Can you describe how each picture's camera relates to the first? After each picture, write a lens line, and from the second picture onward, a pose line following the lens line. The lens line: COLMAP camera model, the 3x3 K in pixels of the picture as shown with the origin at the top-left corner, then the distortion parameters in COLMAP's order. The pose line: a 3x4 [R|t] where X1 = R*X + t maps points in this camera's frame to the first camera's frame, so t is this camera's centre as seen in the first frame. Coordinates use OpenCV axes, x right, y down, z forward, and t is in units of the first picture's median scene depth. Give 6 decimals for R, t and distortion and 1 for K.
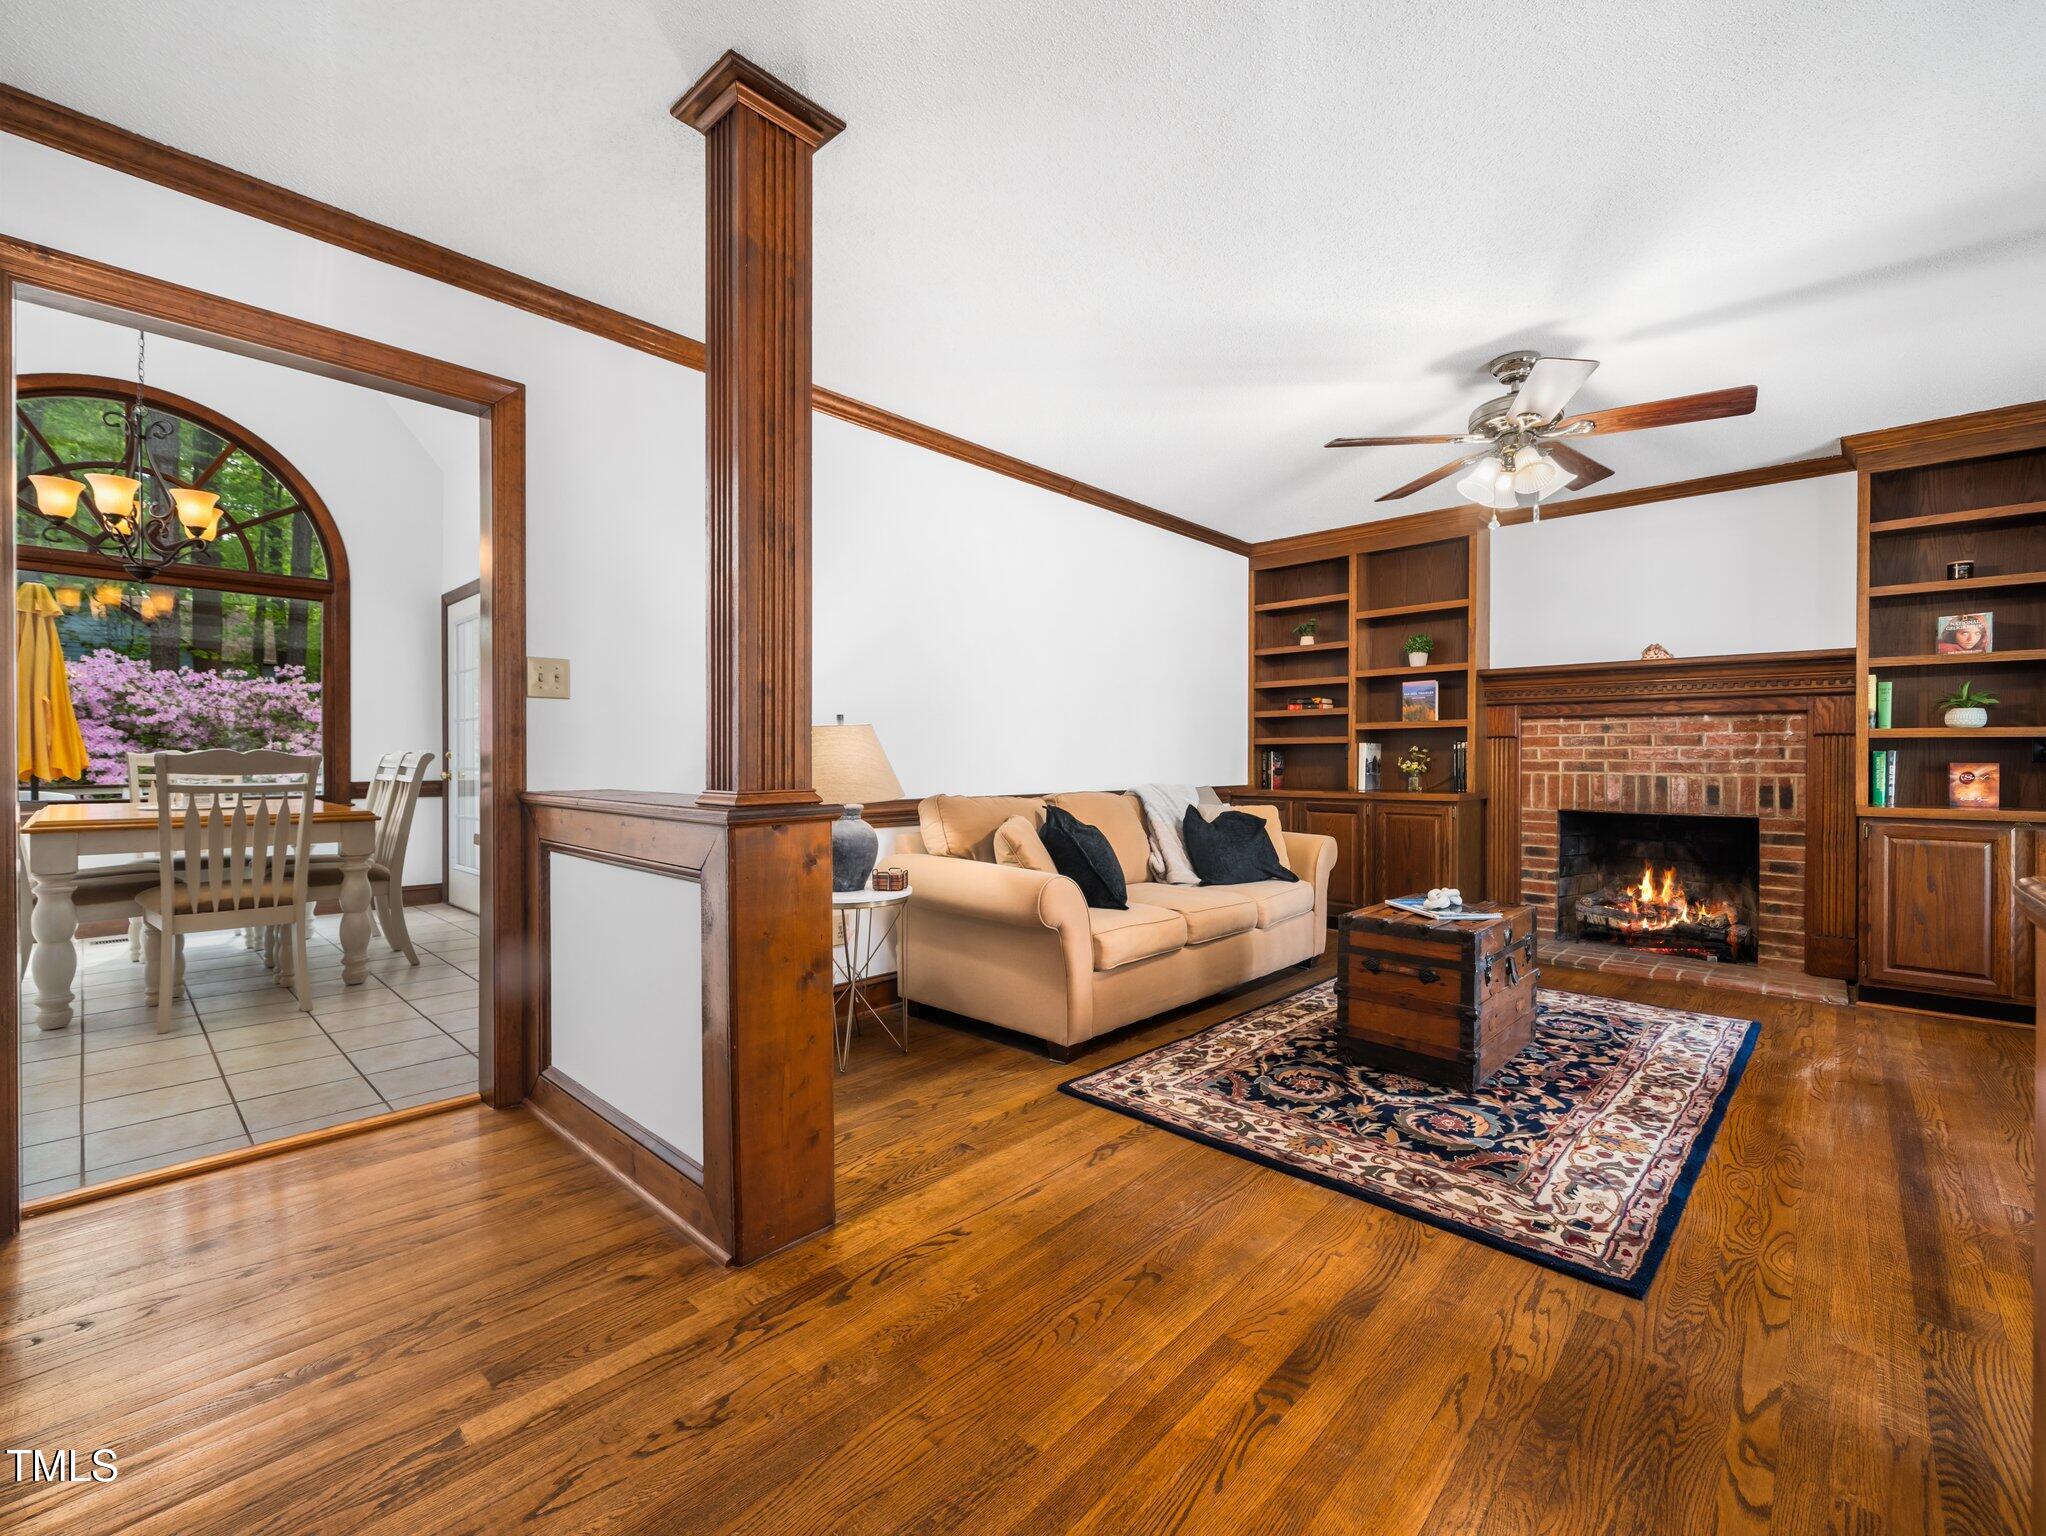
lens RADIAL K [[874.1, 0, 1018.0], [0, 874.1, 768.9], [0, 0, 1]] dist [-0.000142, -0.000702]
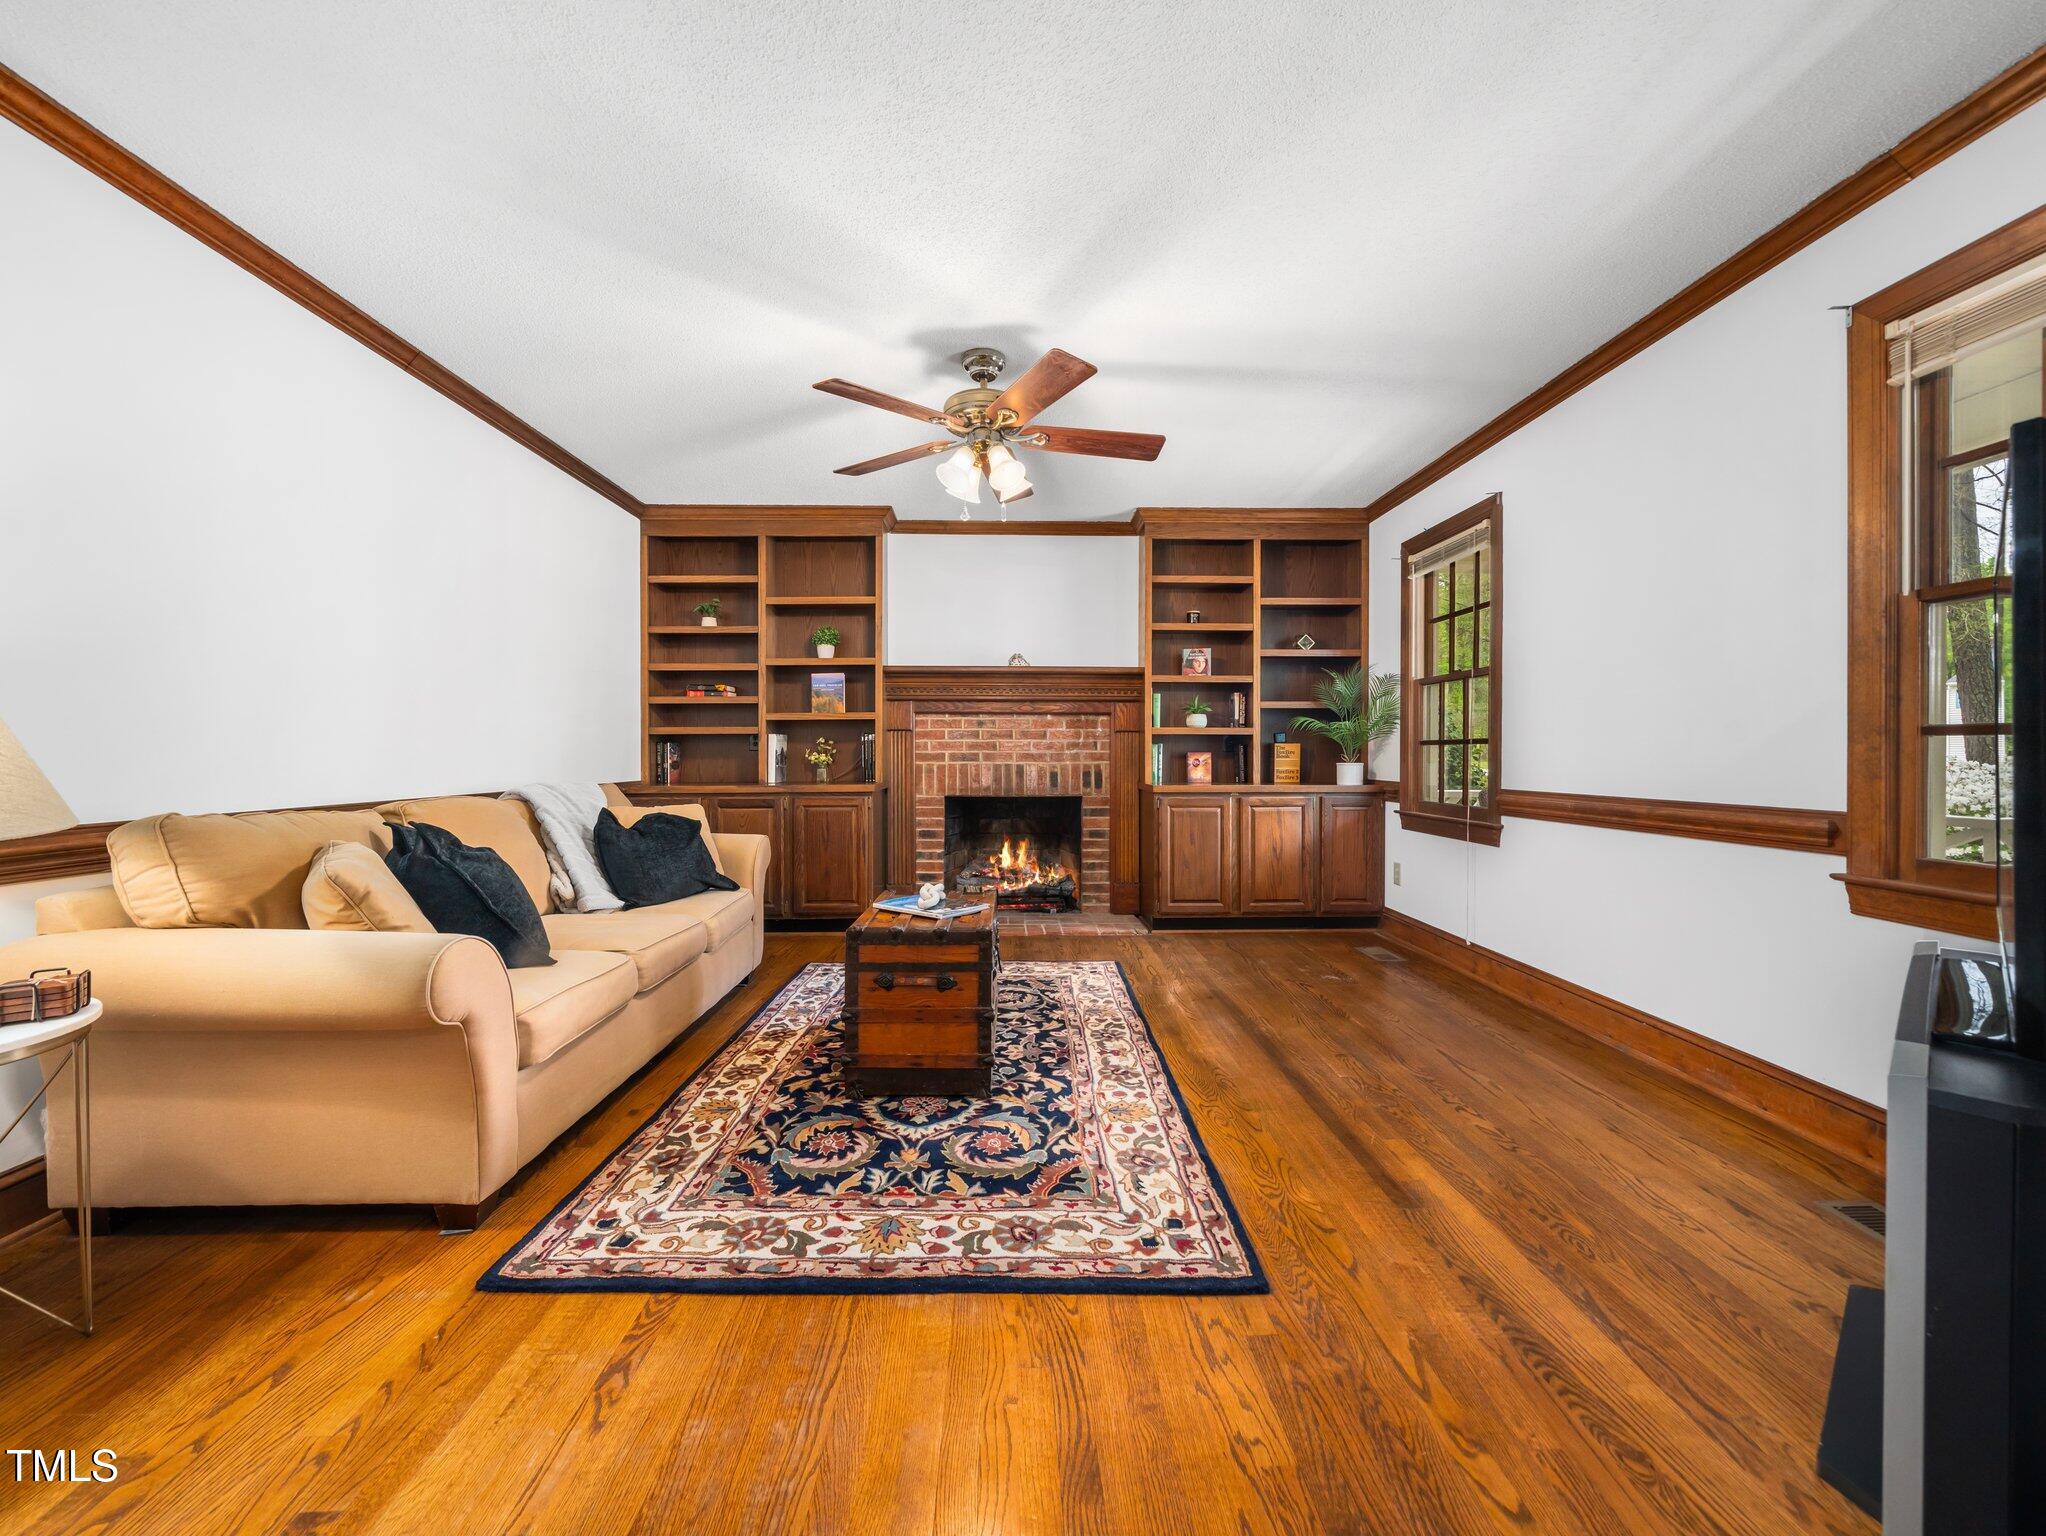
lens RADIAL K [[819.2, 0, 1022.3], [0, 819.2, 758.4], [0, 0, 1]] dist [-0.002817, -0.000365]
pose [[0.713939, -0.007228, 0.700171, -0.068580], [0.009980, 0.999950, 0.000147, -0.000222], [-0.700137, 0.006883, 0.713975, 0.279238]]
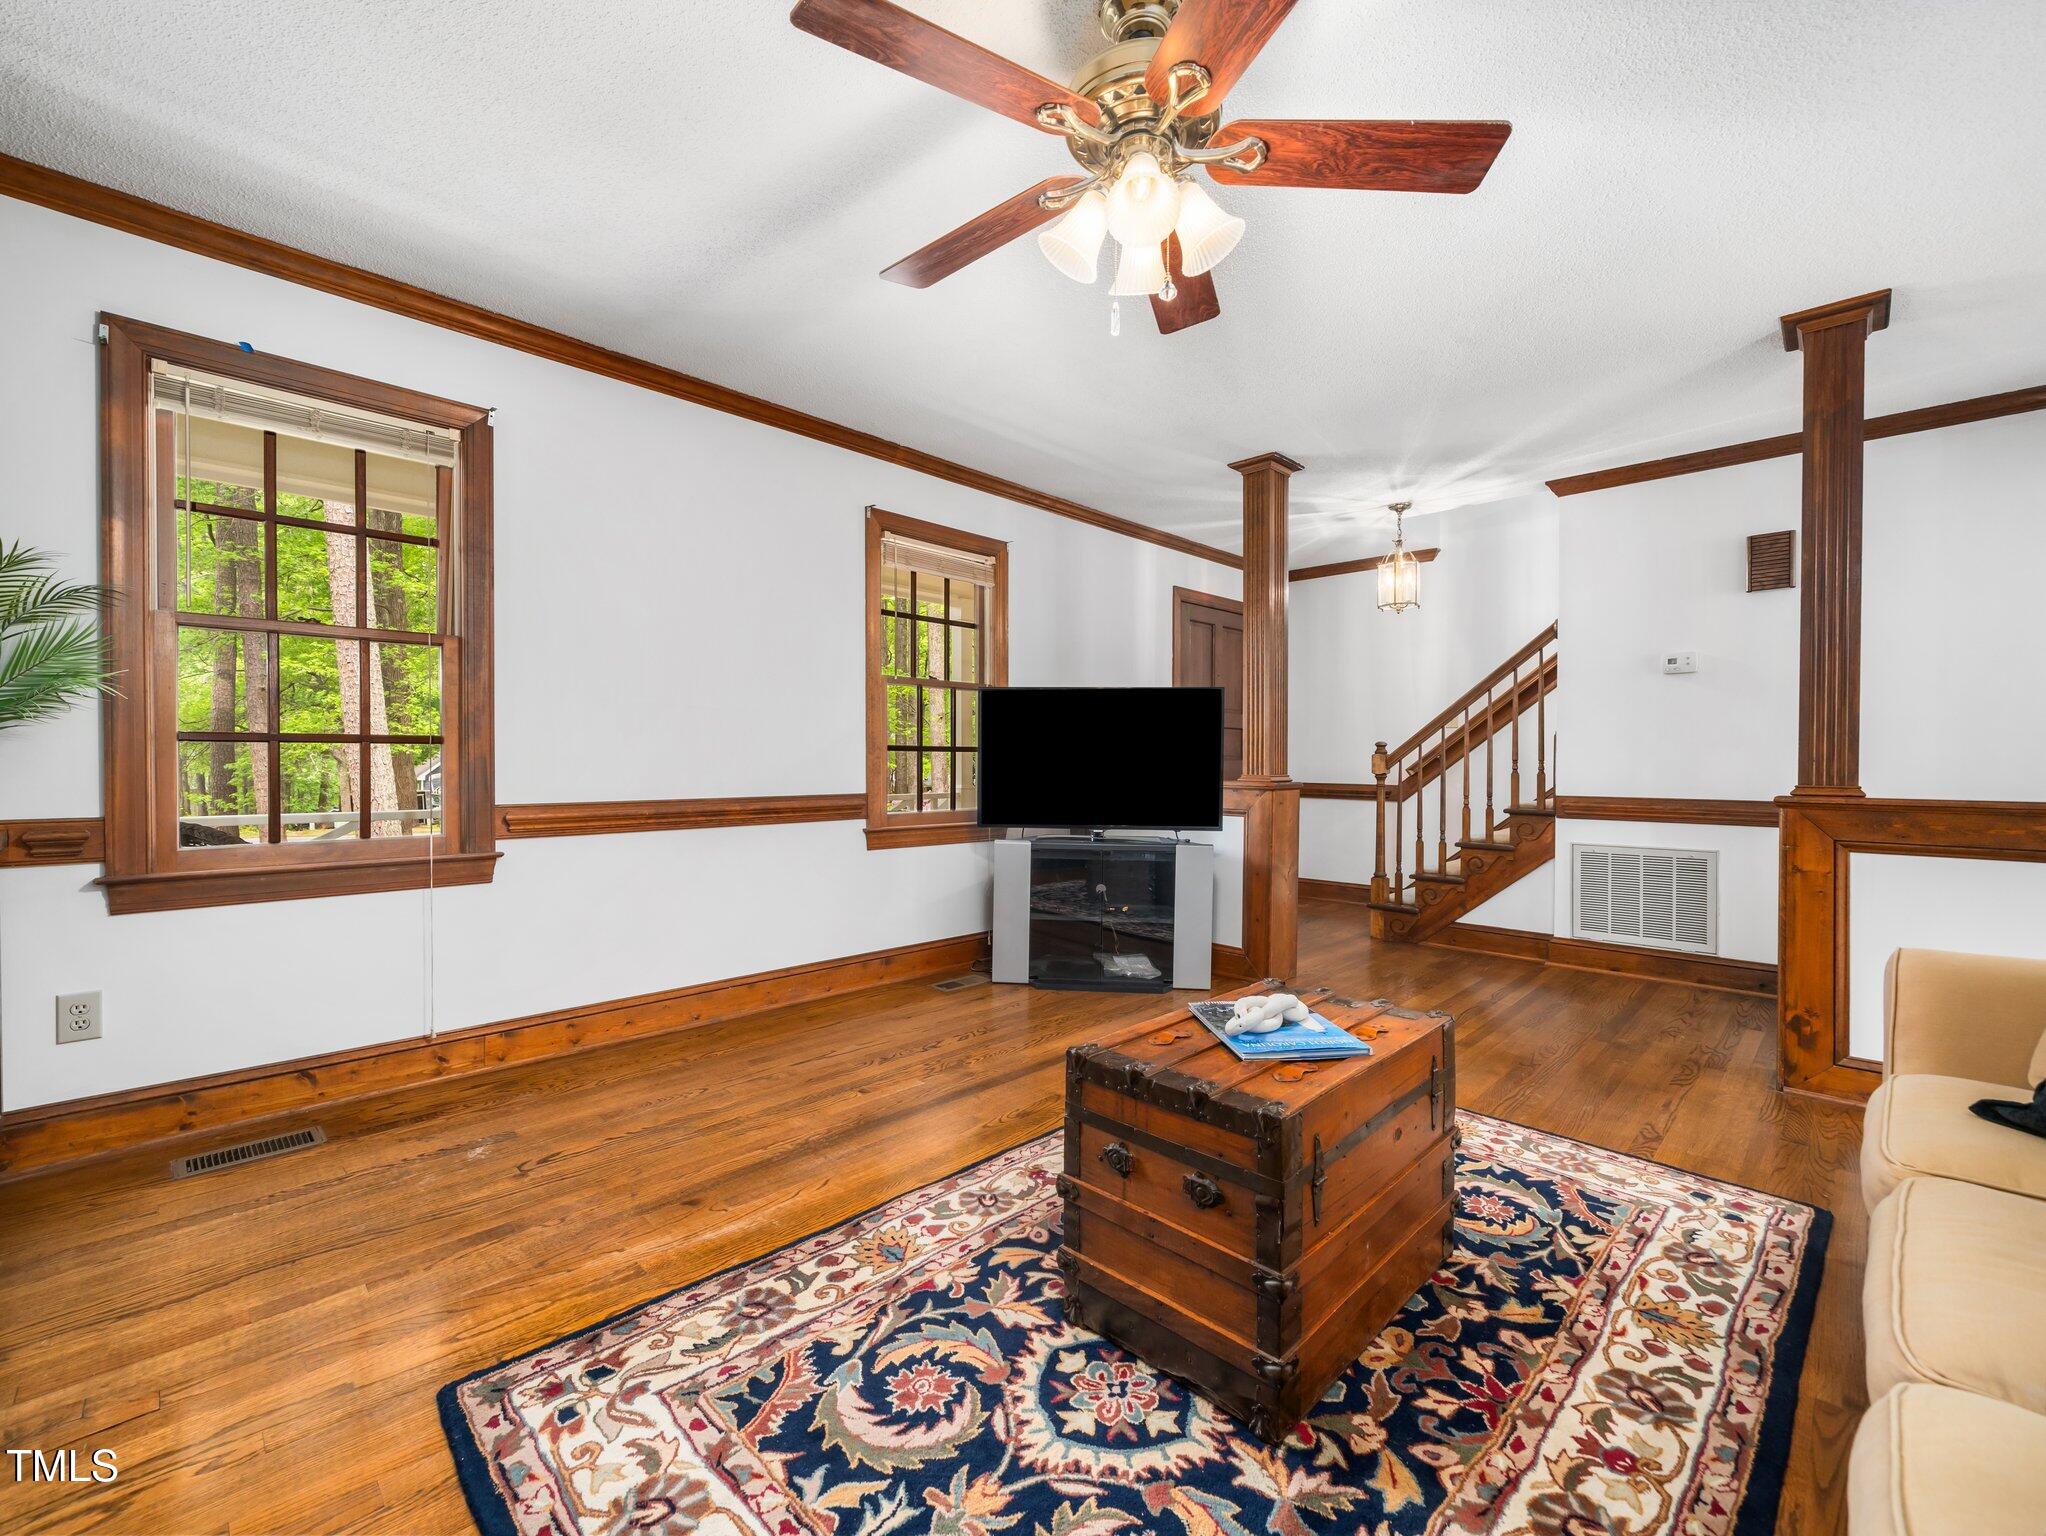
lens RADIAL K [[874.1, 0, 1018.5], [0, 874.1, 770.5], [0, 0, 1]] dist [-0.000142, -0.000702]
pose [[-0.999679, -0.010305, 0.023135, 0.613276], [-0.009786, 0.999701, 0.022409, -0.012598], [-0.023359, 0.022175, -0.999481, 1.501142]]
